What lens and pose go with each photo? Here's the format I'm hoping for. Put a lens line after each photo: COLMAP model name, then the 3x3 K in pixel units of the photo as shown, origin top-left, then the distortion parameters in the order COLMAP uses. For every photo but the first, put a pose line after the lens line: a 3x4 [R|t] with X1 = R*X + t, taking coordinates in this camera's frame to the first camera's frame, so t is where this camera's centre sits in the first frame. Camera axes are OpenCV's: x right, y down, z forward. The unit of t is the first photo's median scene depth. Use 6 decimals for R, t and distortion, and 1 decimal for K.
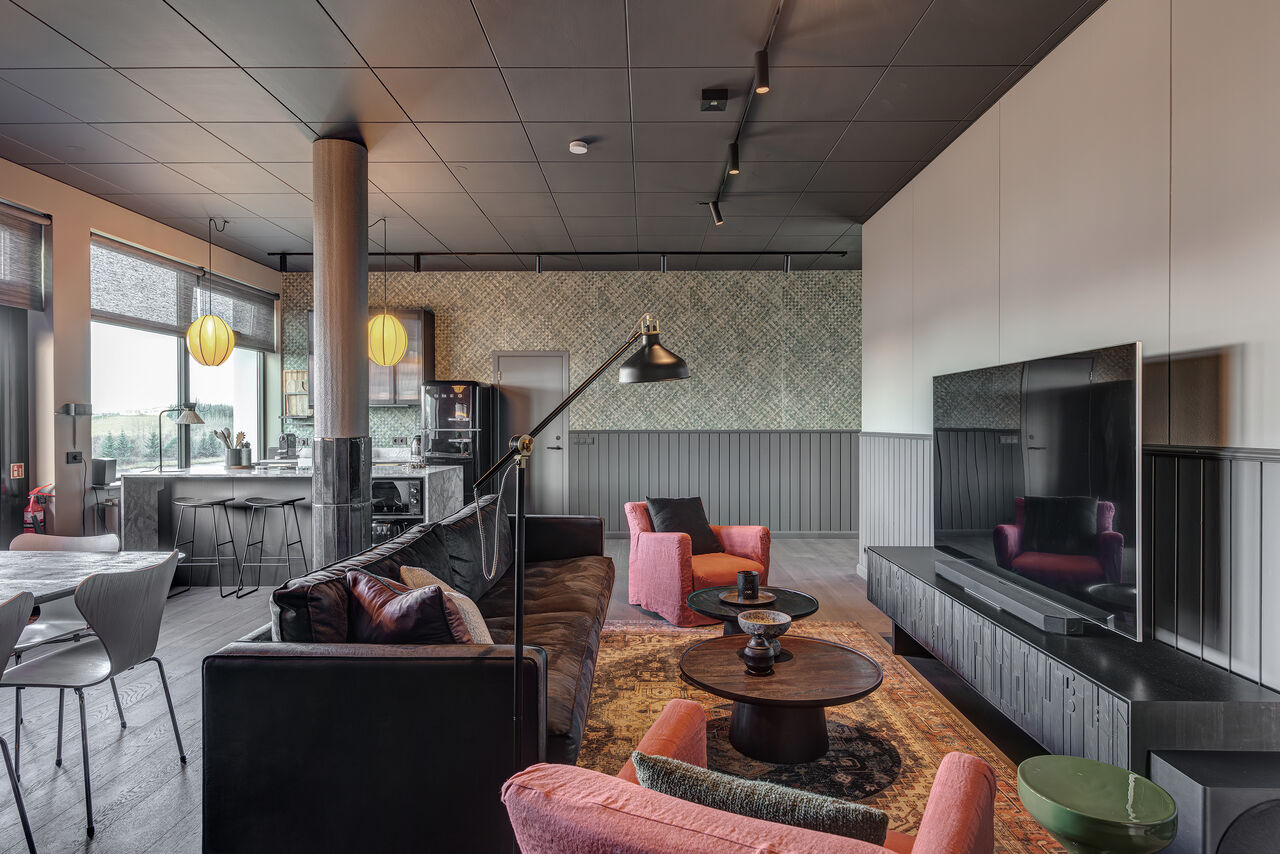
lens RADIAL K [[743.0, 0, 640.0], [0, 743.0, 427.0], [0, 0, 1]] dist [-0.000750, -0.000081]
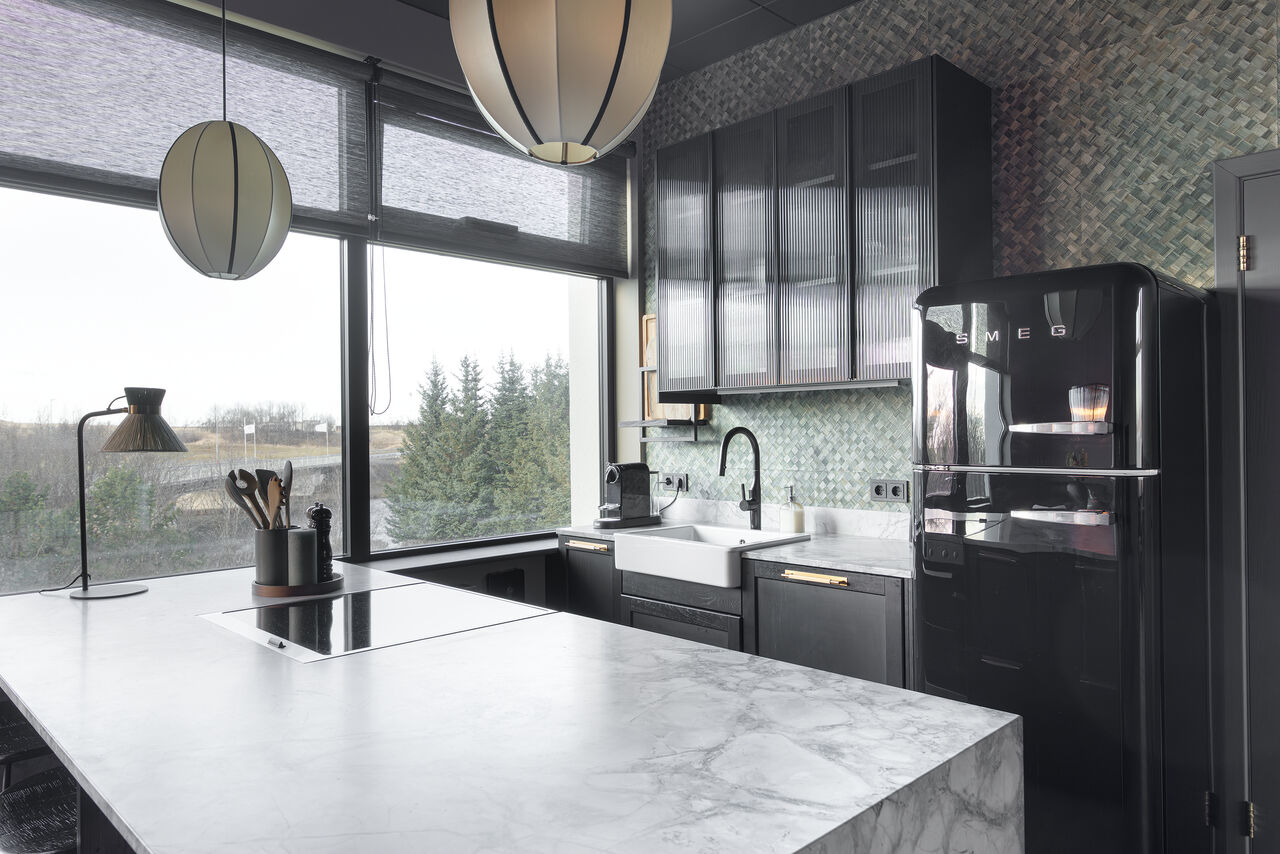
lens RADIAL K [[850.9, 0, 640.0], [0, 850.9, 427.0], [0, 0, 1]] dist [-0.003878, -0.001048]
pose [[0.710210, -0.005189, -0.703971, -0.132834], [0.001100, 0.999980, -0.006261, -0.008385], [0.703989, 0.003672, 0.710201, 0.651911]]
